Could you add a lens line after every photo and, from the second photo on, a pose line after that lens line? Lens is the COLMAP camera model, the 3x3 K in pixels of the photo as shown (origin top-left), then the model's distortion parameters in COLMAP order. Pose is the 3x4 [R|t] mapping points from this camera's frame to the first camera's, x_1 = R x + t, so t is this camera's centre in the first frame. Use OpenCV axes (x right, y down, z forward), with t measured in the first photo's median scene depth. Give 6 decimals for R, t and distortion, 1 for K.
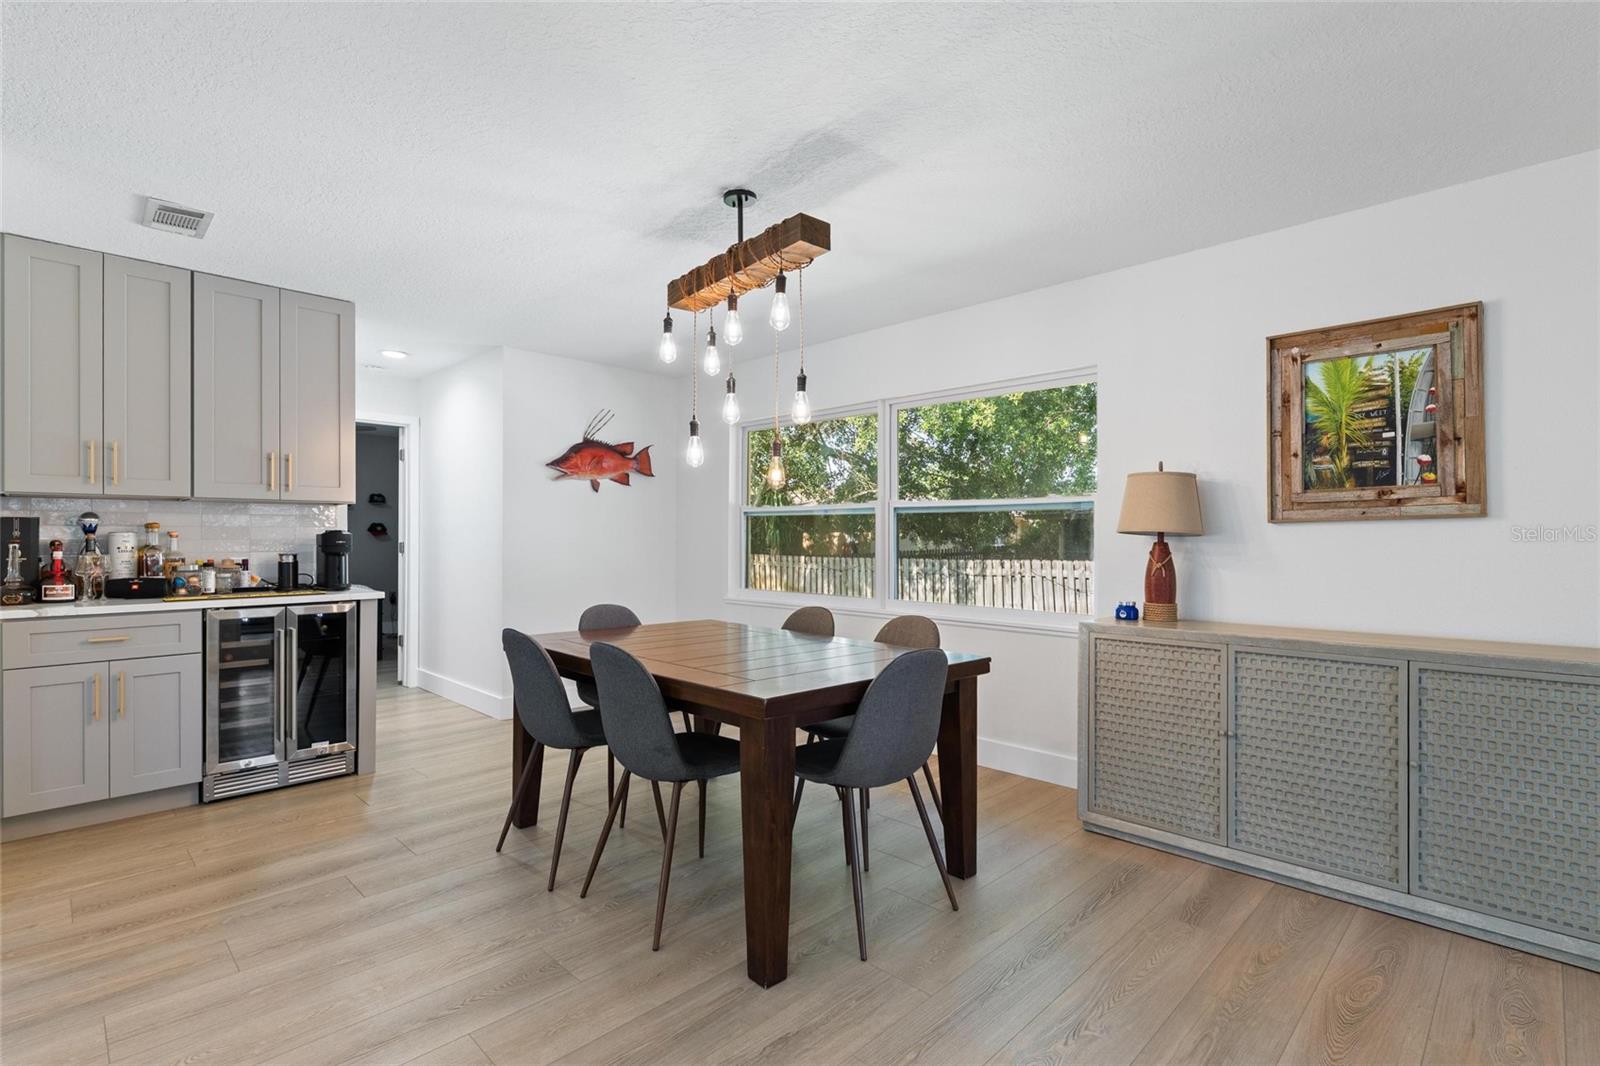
lens RADIAL K [[753.7, 0, 793.2], [0, 753.7, 536.2], [0, 0, 1]] dist [0.005674, -0.000575]
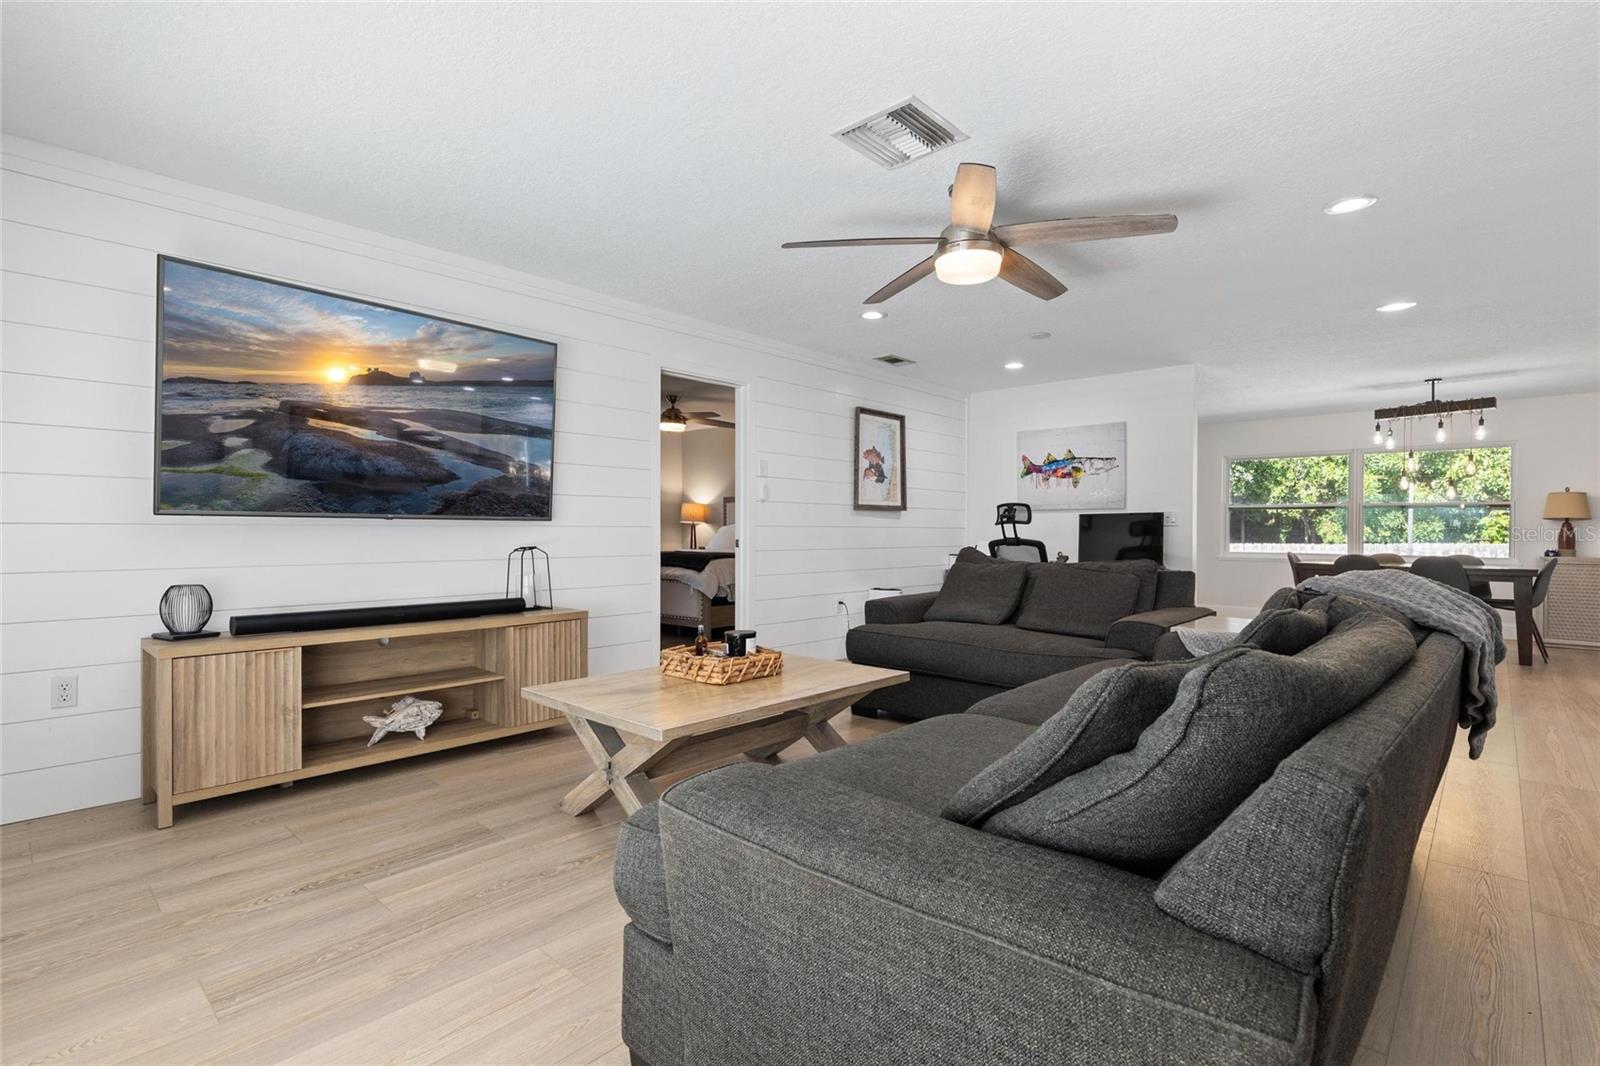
lens RADIAL K [[753.7, 0, 793.1], [0, 753.7, 534.5], [0, 0, 1]] dist [0.005674, -0.000575]
pose [[0.999494, 0.007887, 0.030806, -2.060804], [-0.008224, 0.999907, 0.010854, 0.039845], [-0.030717, -0.011102, 0.999466, -1.296819]]
